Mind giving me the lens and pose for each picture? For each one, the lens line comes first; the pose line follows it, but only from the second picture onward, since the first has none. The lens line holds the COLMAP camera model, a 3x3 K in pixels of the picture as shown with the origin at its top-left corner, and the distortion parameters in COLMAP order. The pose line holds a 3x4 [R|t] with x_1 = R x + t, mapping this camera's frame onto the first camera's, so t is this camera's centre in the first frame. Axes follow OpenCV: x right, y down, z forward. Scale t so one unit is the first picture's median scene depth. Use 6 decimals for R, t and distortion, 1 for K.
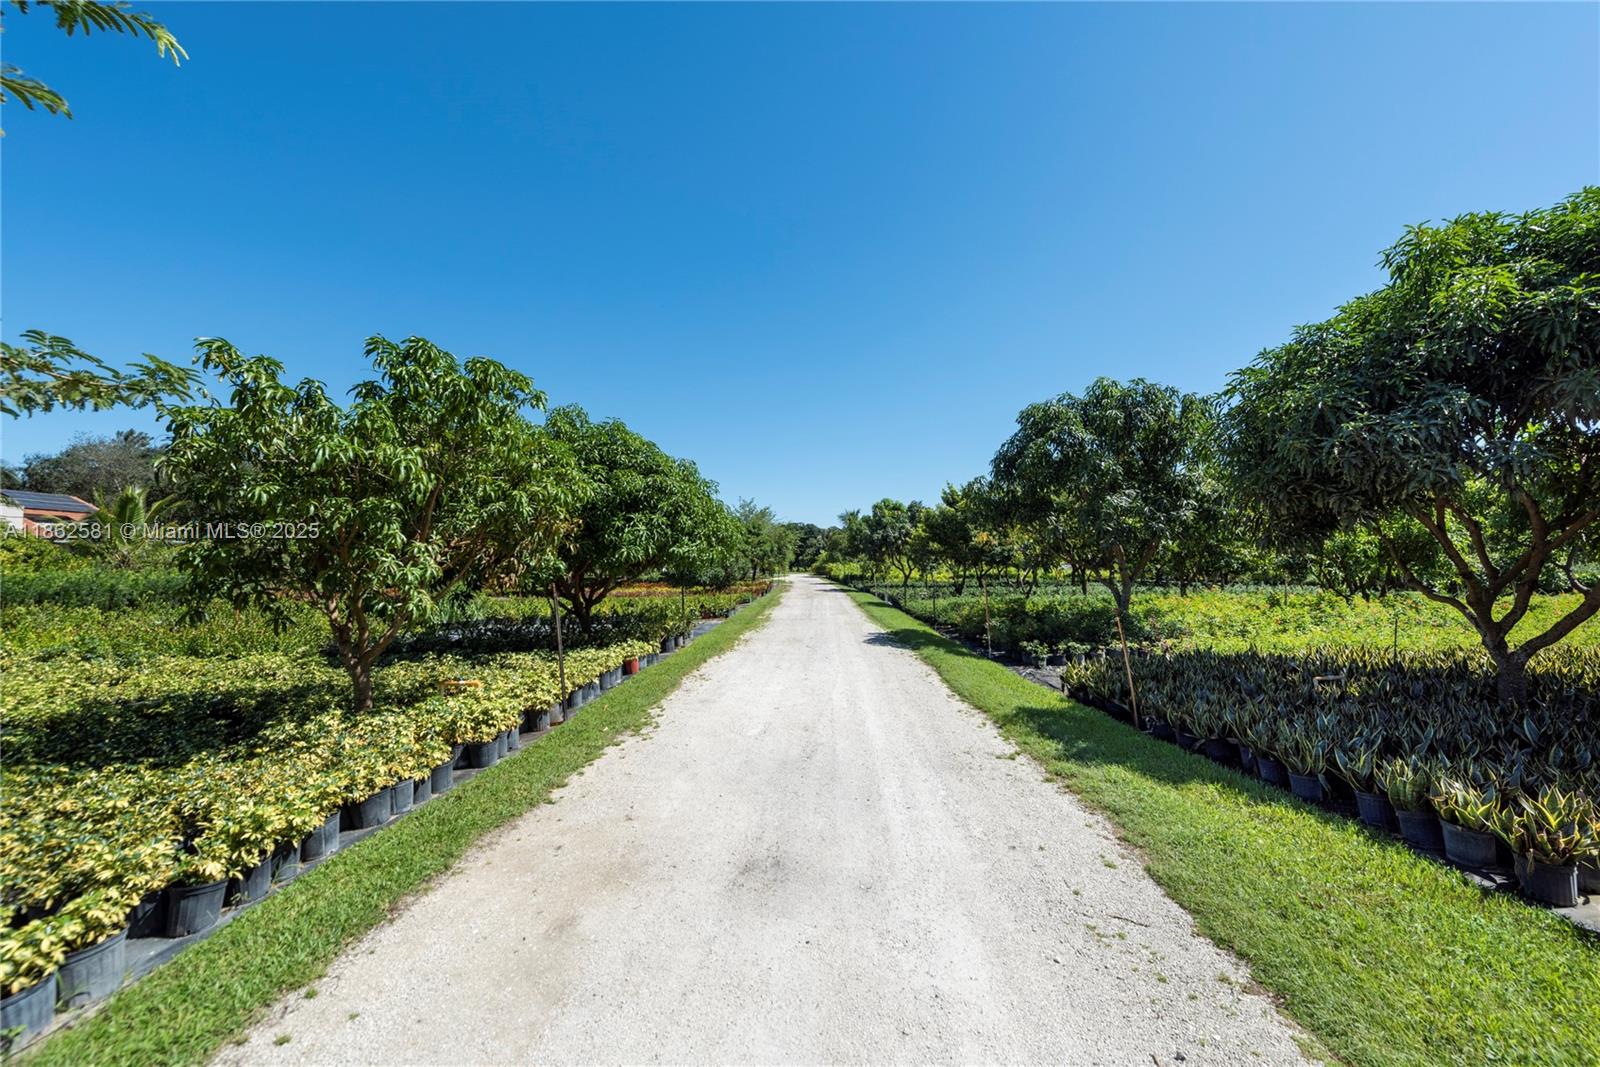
lens RADIAL K [[634.3, 0, 813.5], [0, 634.3, 529.1], [0, 0, 1]] dist [0.008192, -0.000515]
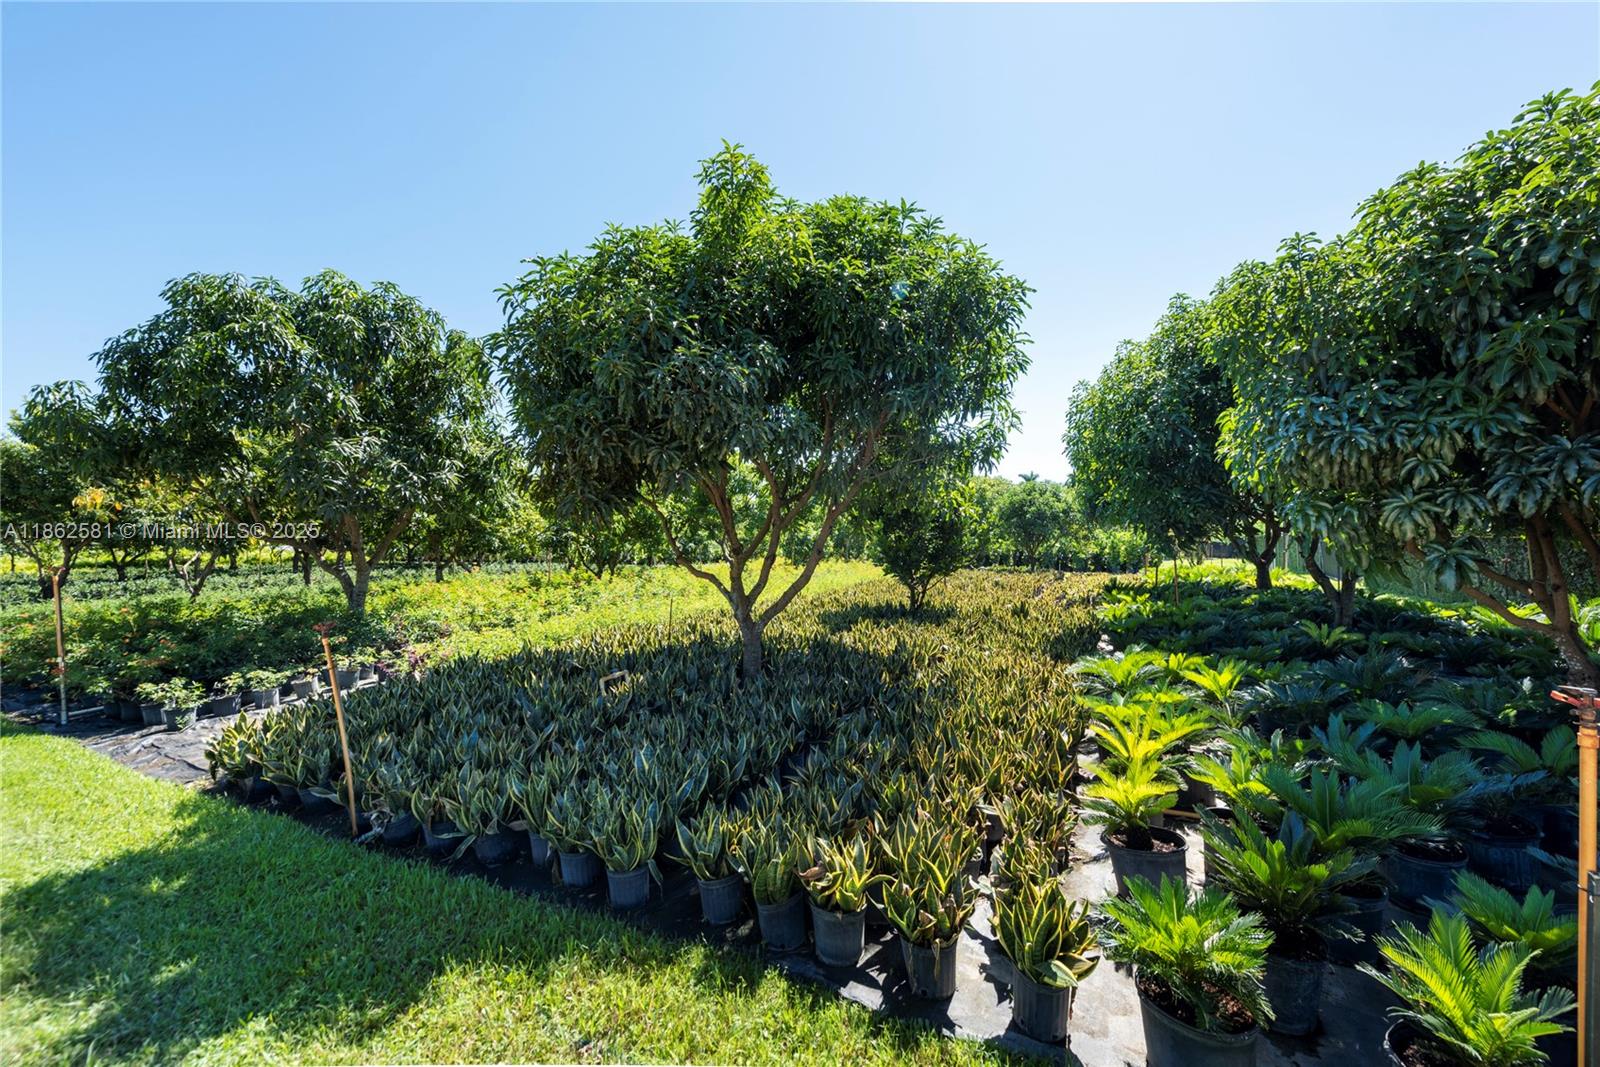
lens RADIAL K [[634.3, 0, 813.5], [0, 634.3, 529.1], [0, 0, 1]] dist [0.008192, -0.000515]
pose [[0.489000, 0.014675, 0.872160, 0.125393], [-0.042489, 0.999072, 0.007012, 0.014560], [-0.871248, -0.040486, 0.489170, 0.226704]]
